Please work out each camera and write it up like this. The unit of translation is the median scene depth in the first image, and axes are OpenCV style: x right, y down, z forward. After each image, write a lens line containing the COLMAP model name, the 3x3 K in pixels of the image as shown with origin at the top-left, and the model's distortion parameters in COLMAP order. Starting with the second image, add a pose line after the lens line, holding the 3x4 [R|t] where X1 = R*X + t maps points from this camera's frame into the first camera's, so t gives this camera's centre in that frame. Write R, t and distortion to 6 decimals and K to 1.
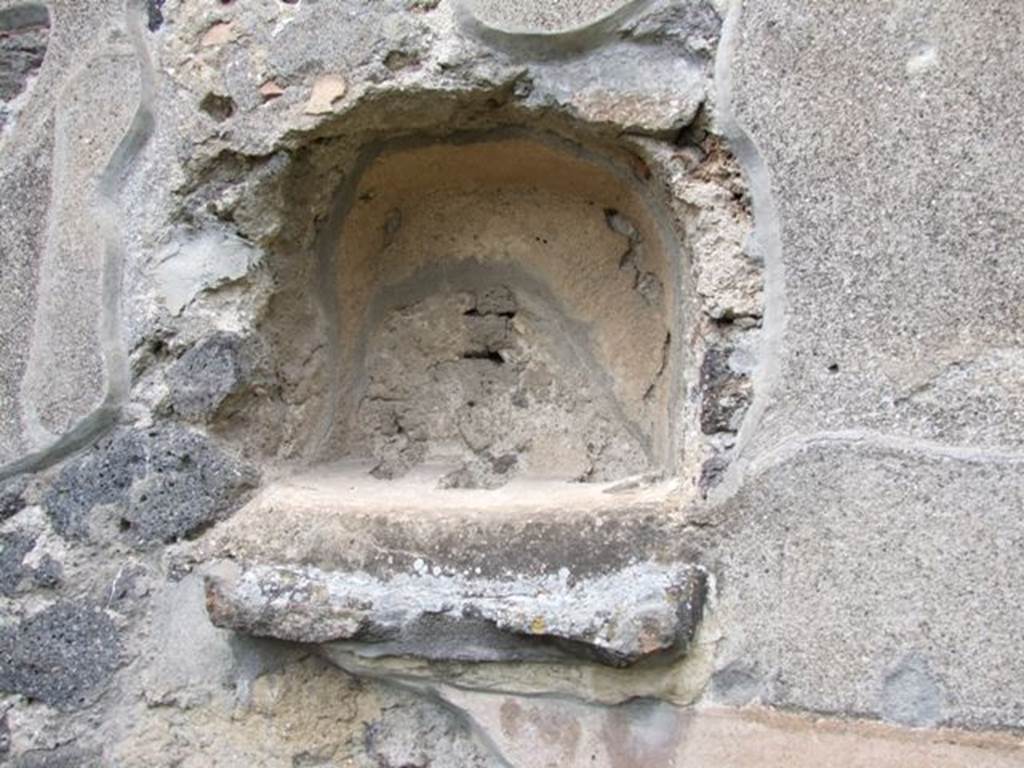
lens RADIAL K [[800.7, 0, 512.0], [0, 800.7, 384.0], [0, 0, 1]] dist [-0.057028, 0.045245]
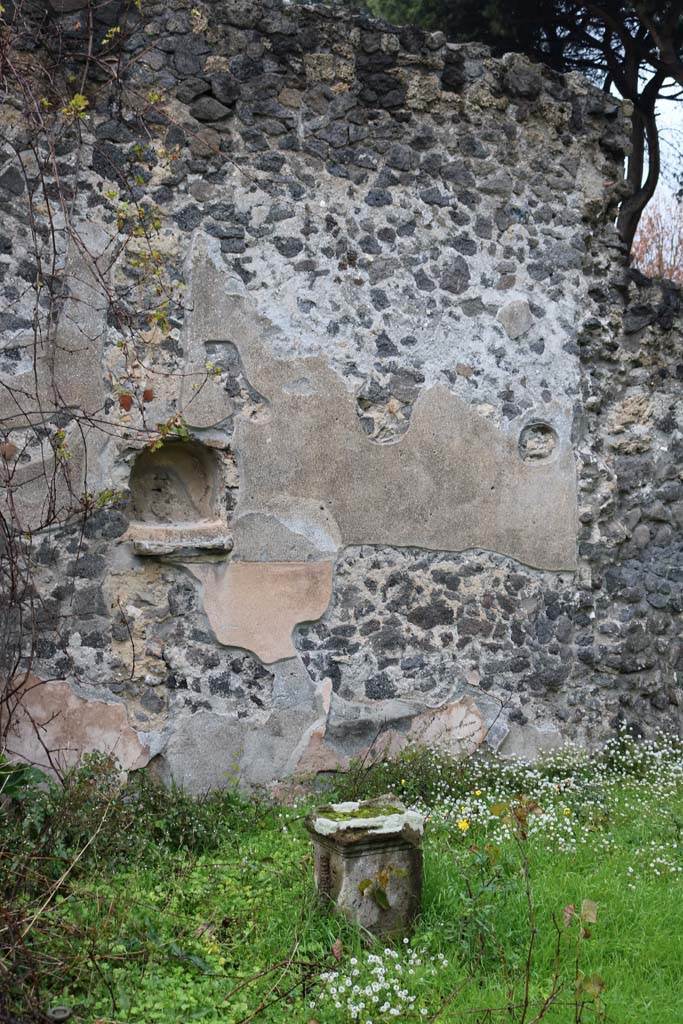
lens RADIAL K [[1268.6, 0, 341.5], [0, 1268.6, 512.0], [0, 0, 1]] dist [0.001553, 0.014045]
pose [[0.813981, -0.017234, 0.580635, -3.550373], [-0.020809, 0.998053, 0.058795, -0.384039], [-0.580518, -0.059940, 0.812038, -5.484802]]
